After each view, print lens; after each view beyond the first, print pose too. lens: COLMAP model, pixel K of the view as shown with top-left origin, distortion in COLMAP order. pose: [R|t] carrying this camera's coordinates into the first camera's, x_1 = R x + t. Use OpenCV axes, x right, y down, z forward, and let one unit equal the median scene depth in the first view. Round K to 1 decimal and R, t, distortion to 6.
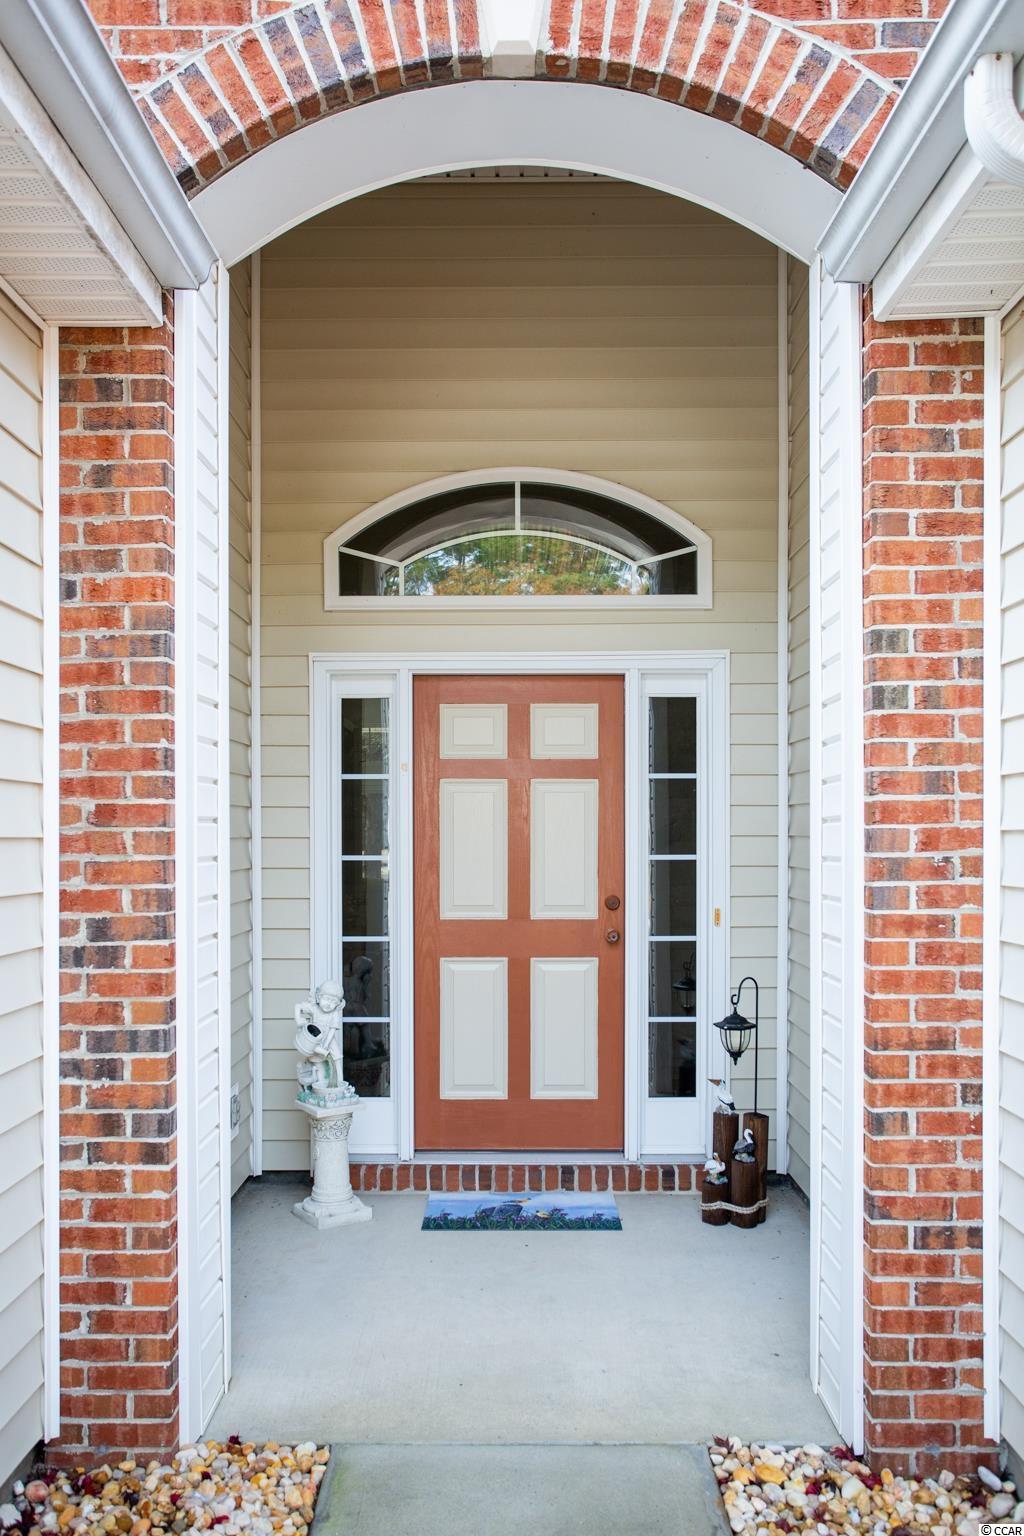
lens RADIAL K [[1223.2, 0, 515.0], [0, 1223.2, 841.8], [0, 0, 1]] dist [0.008625, 0.006927]
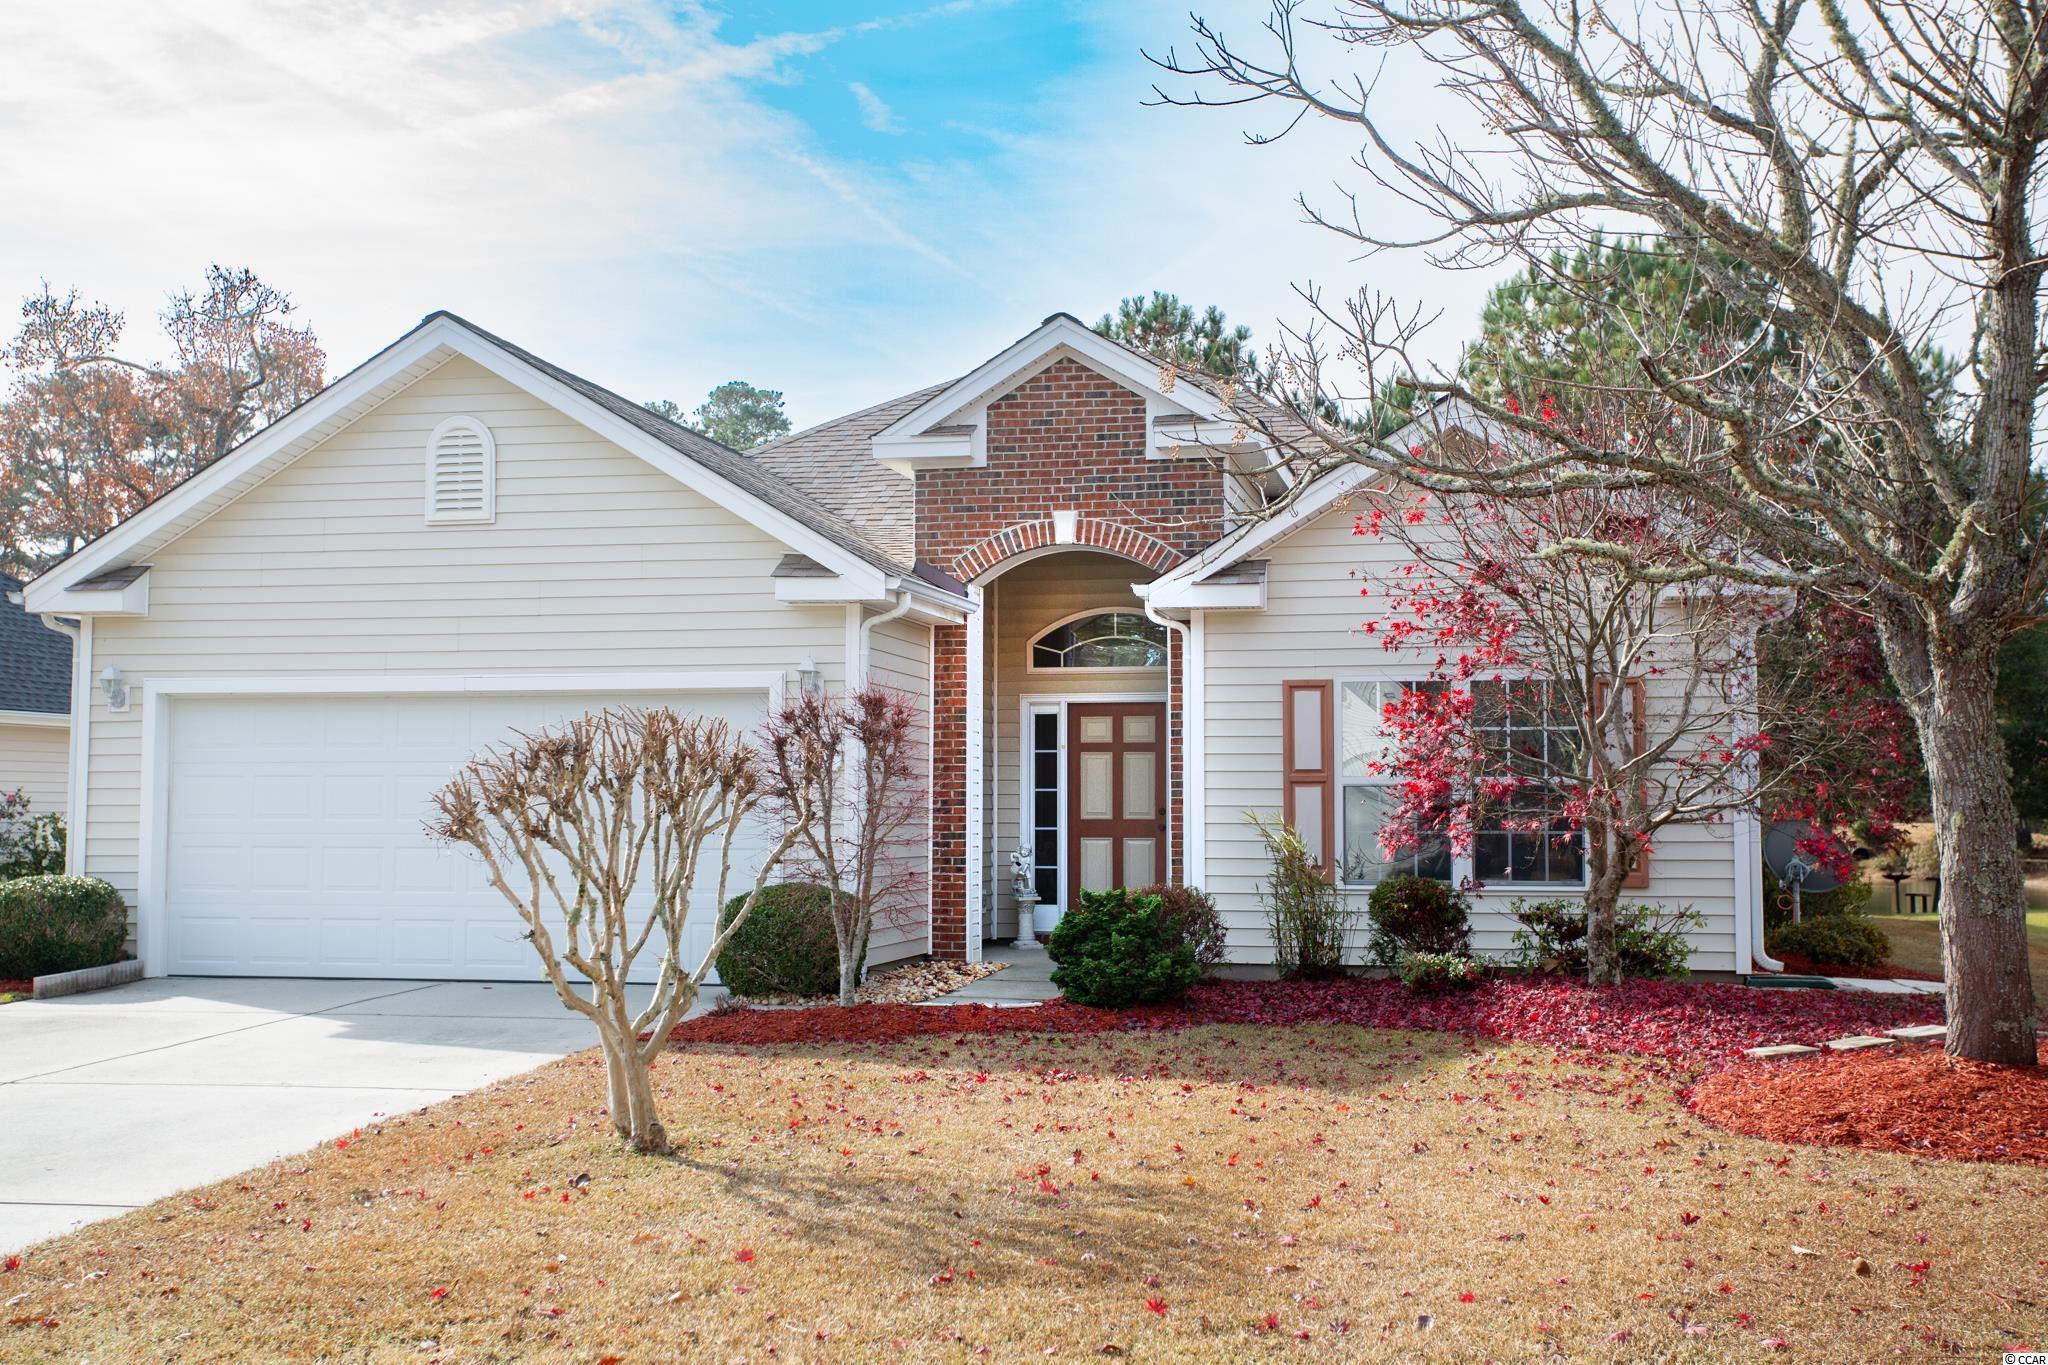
lens RADIAL K [[2288.6, 0, 1021.3], [0, 2288.6, 704.1], [0, 0, 1]] dist [0.083003, -0.202167]
pose [[0.976356, -0.006227, -0.216078, 1.223962], [-0.005101, 0.998643, -0.051826, 0.125544], [0.216108, 0.051703, 0.975000, -5.084528]]
